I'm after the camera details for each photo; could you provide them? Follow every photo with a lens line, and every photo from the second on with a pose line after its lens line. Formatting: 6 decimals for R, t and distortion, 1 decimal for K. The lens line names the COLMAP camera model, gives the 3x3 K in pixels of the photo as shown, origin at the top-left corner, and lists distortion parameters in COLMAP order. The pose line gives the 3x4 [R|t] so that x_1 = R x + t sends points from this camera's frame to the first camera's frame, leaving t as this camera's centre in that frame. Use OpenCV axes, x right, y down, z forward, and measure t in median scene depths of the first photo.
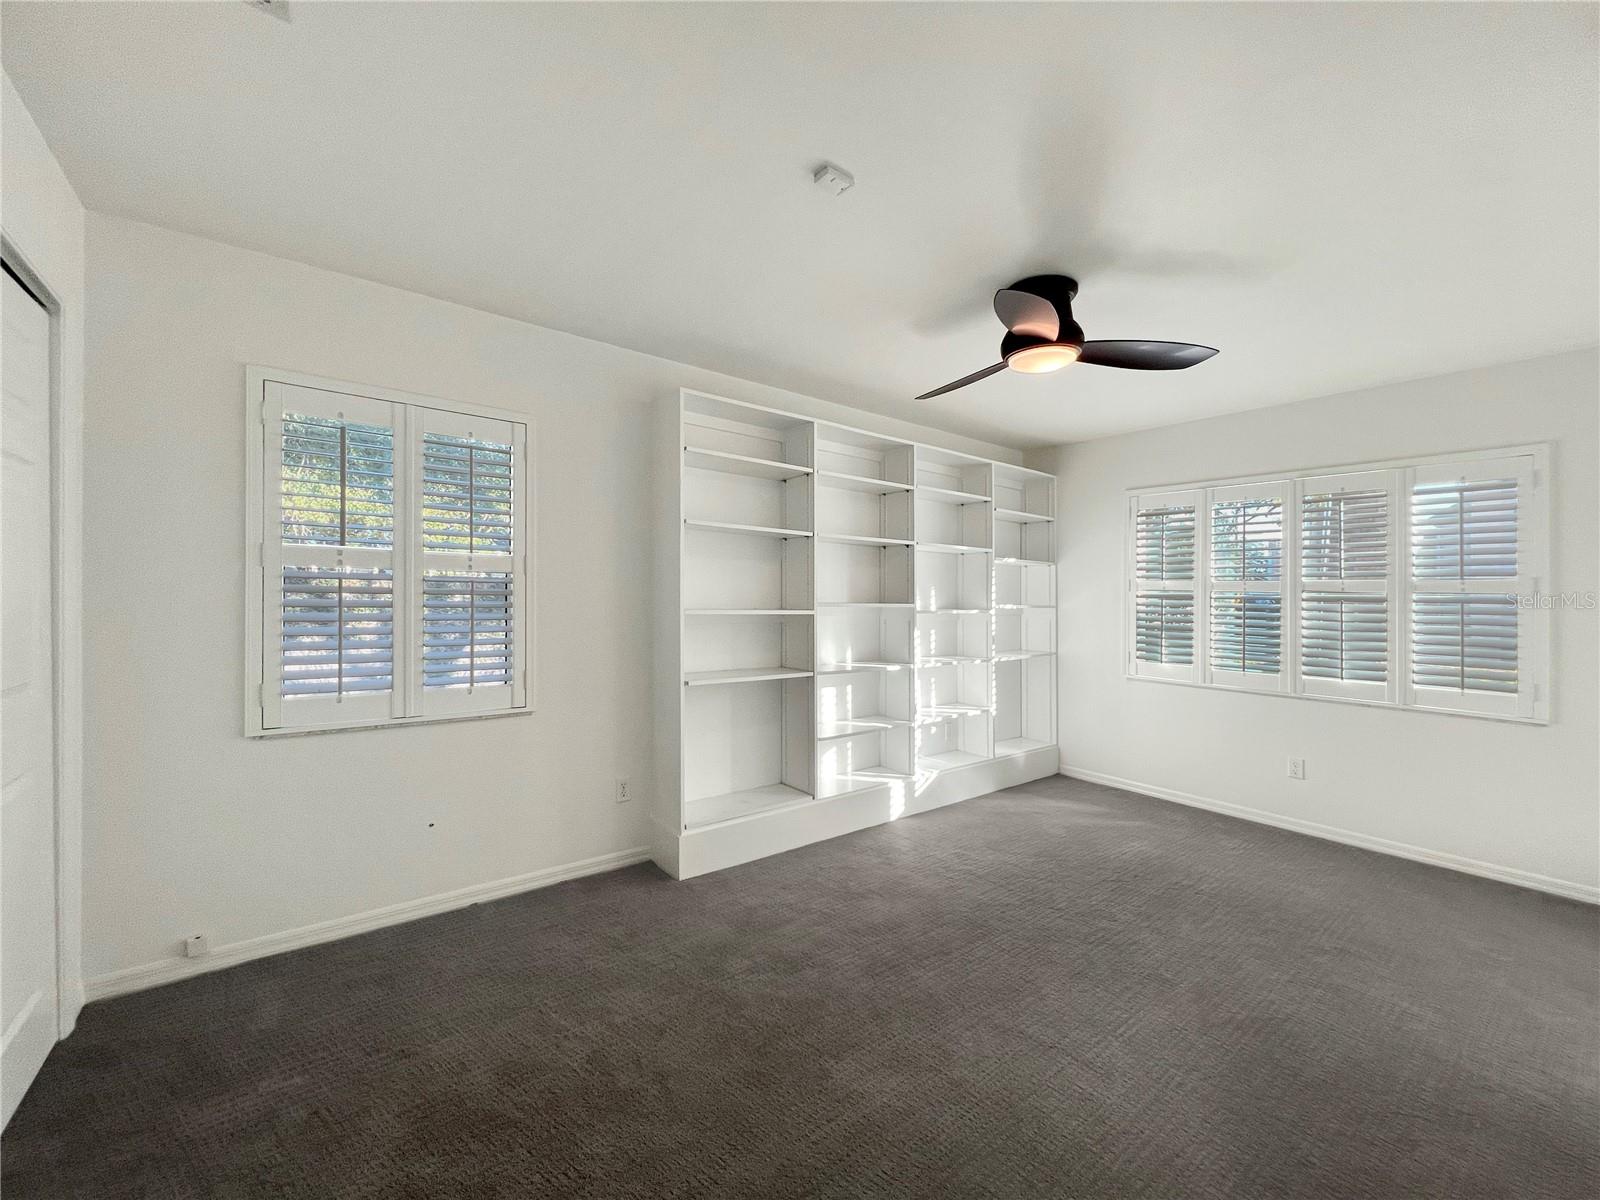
lens RADIAL K [[640.4, 0, 795.5], [0, 640.4, 594.5], [0, 0, 1]] dist [-0.002974, 0.001326]
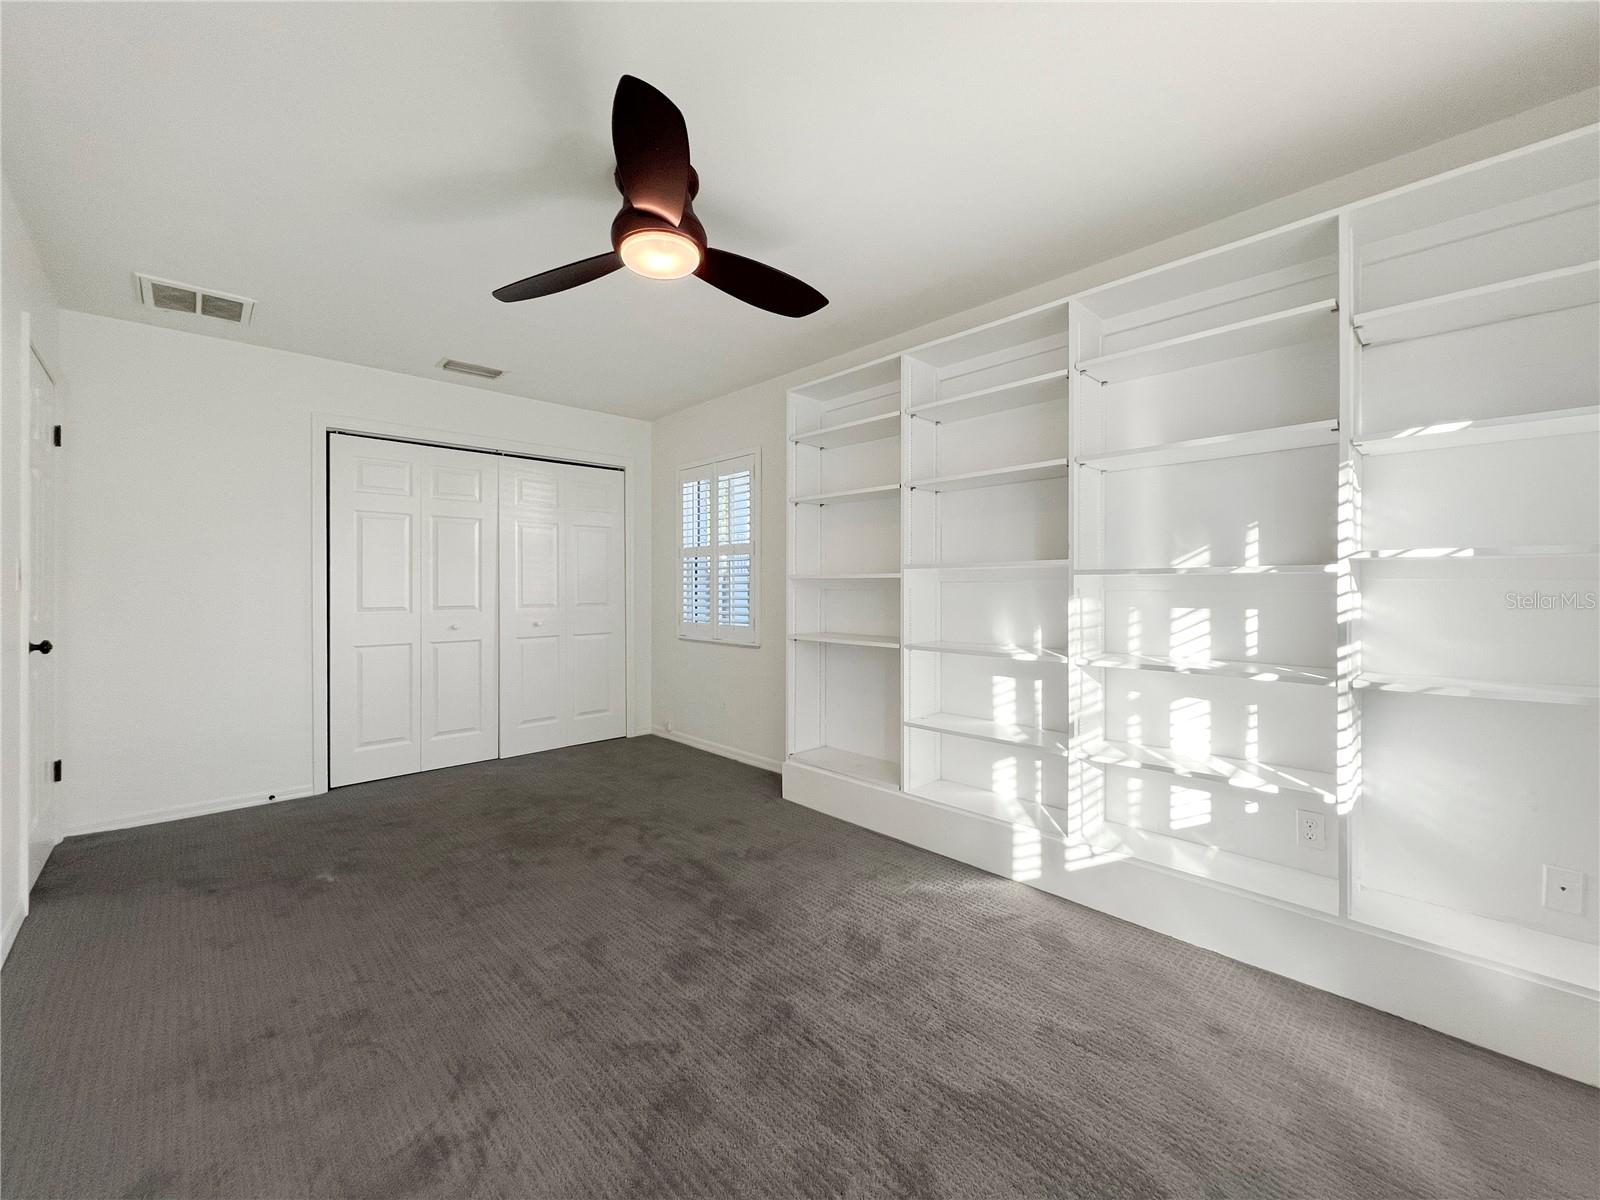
lens RADIAL K [[640.4, 0, 801.1], [0, 640.4, 597.3], [0, 0, 1]] dist [-0.002974, 0.001326]
pose [[0.117231, 0.000658, -0.993105, 0.772291], [0.009060, 0.999957, 0.001732, 0.048314], [0.993063, -0.009201, 0.117220, 0.672972]]
